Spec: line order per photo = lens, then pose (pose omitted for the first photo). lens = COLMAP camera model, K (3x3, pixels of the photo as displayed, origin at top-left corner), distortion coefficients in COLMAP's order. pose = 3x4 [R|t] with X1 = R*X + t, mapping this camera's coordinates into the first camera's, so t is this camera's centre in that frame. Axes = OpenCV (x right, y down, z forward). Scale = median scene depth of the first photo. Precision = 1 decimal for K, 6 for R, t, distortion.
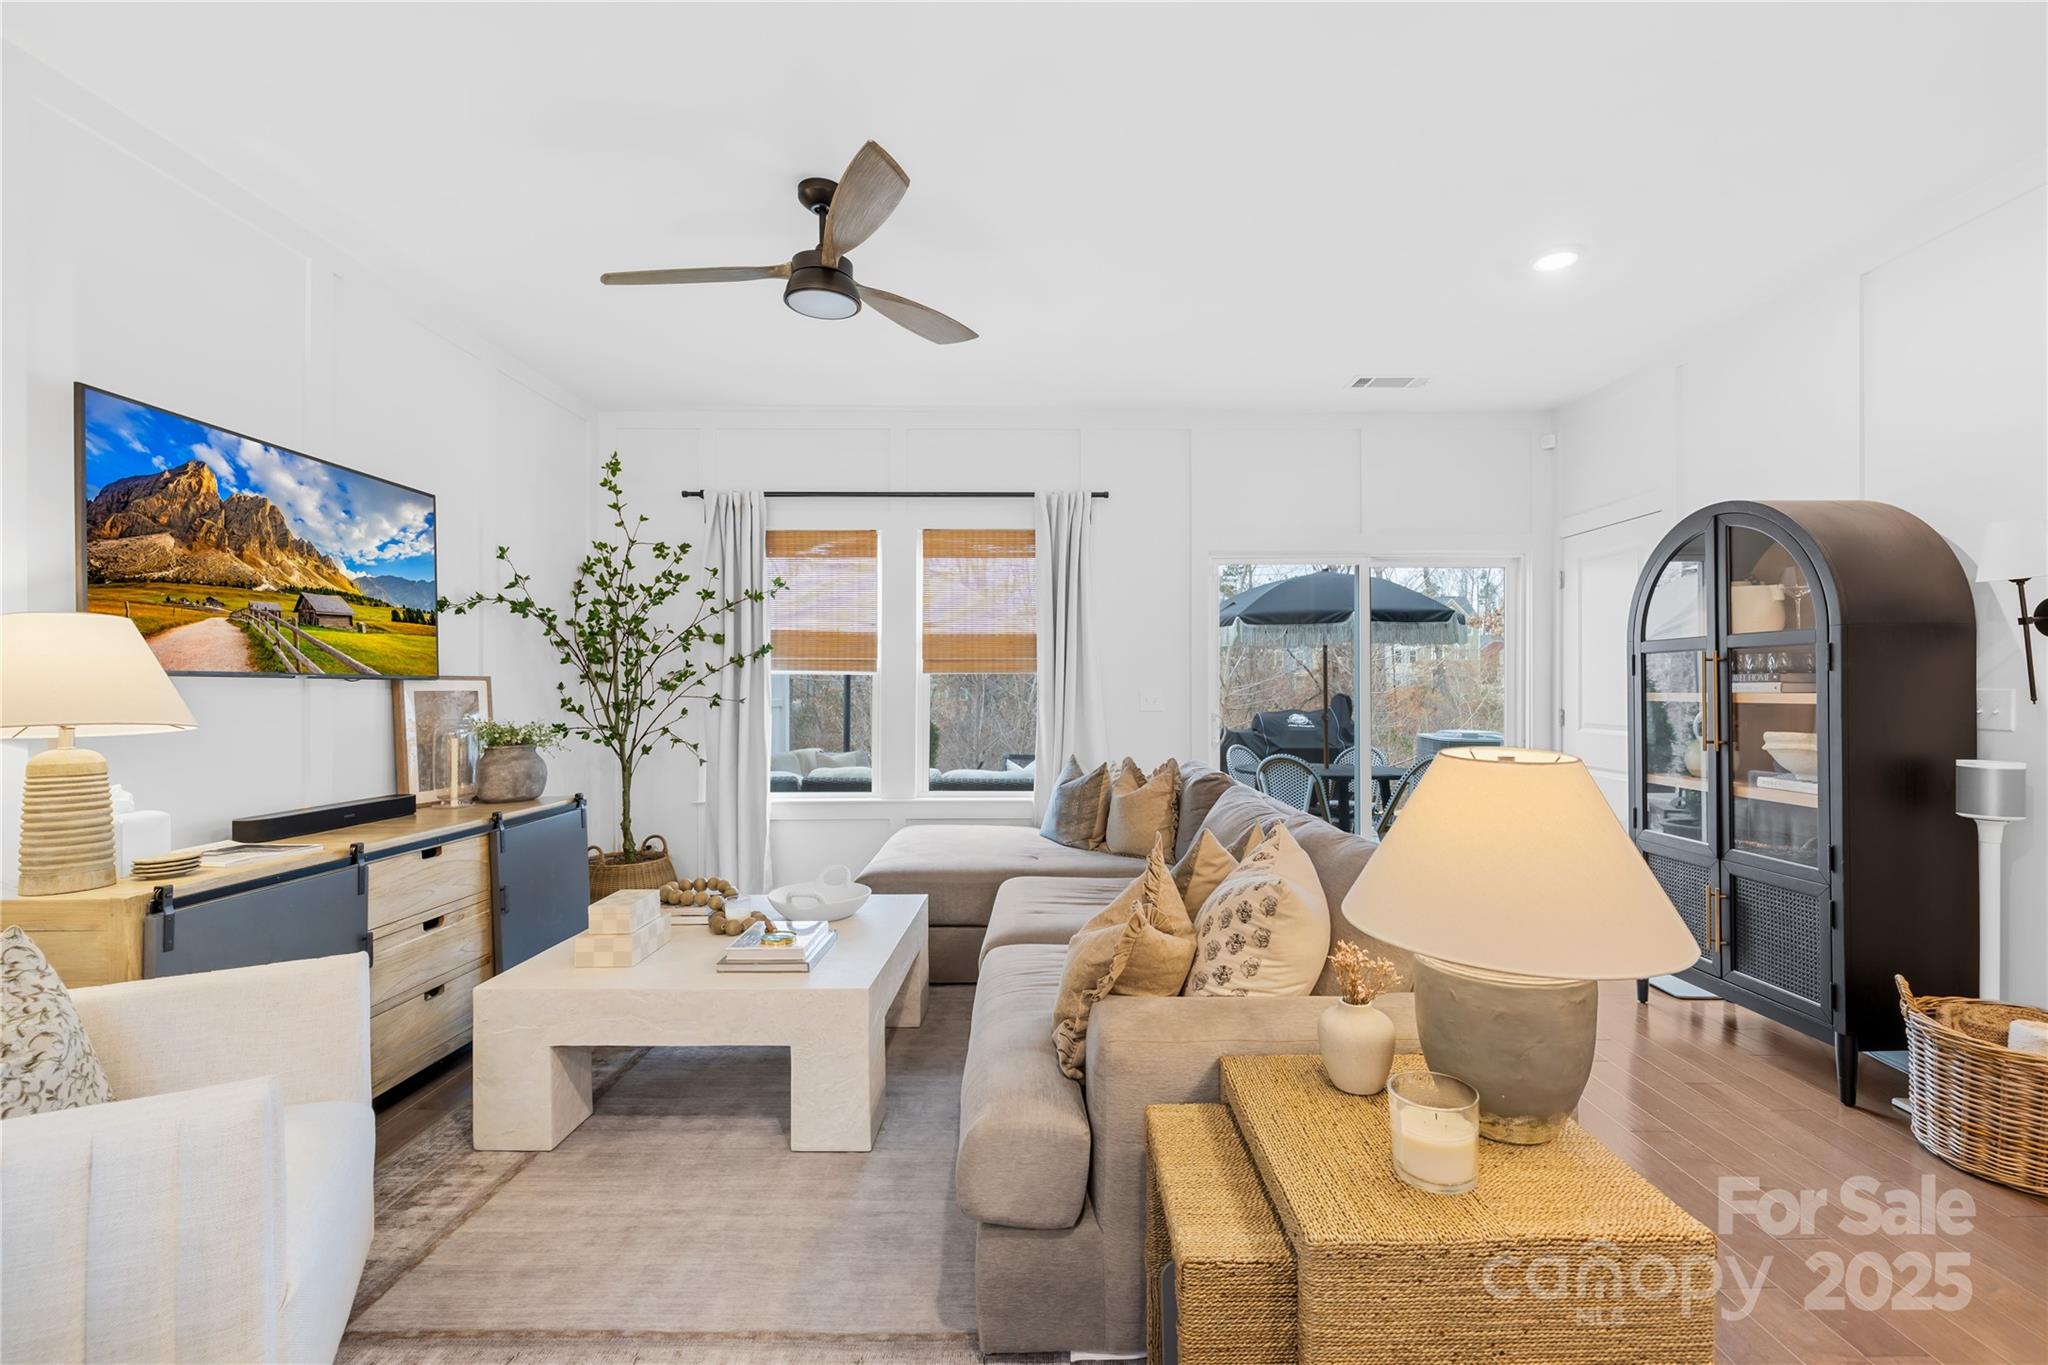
lens RADIAL K [[874.1, 0, 1047.9], [0, 874.1, 693.3], [0, 0, 1]] dist [-0.009595, 0.000291]
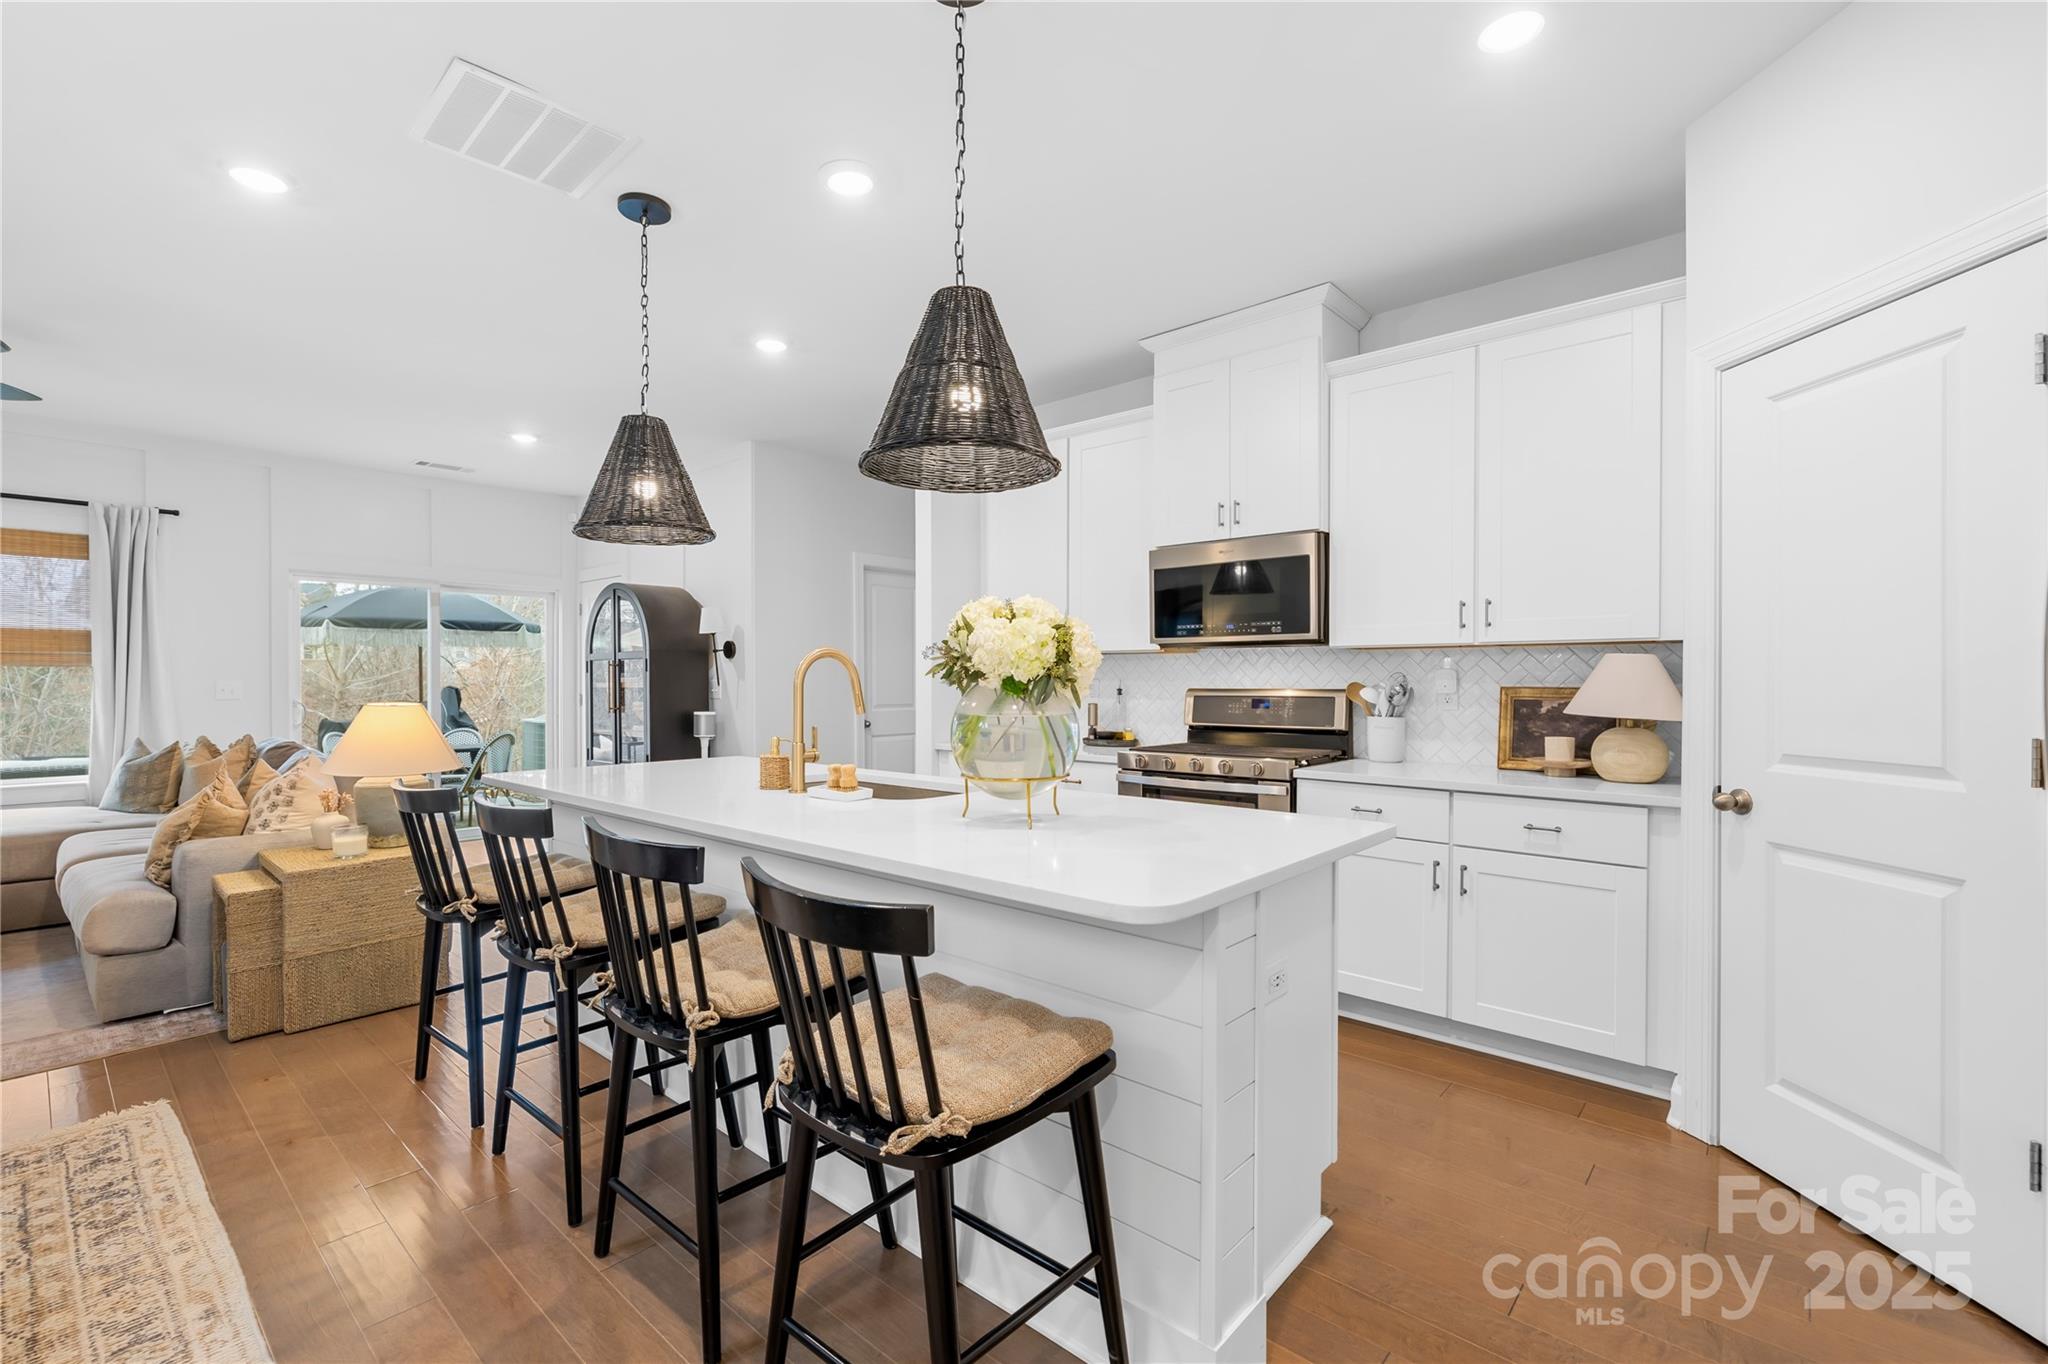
lens RADIAL K [[874.1, 0, 1014.3], [0, 874.1, 687.3], [0, 0, 1]] dist [-0.009595, 0.000291]
pose [[0.666129, -0.003607, 0.745827, -0.069337], [0.002531, 0.999993, 0.002576, 0.005725], [-0.745832, 0.000172, 0.666134, -0.809832]]
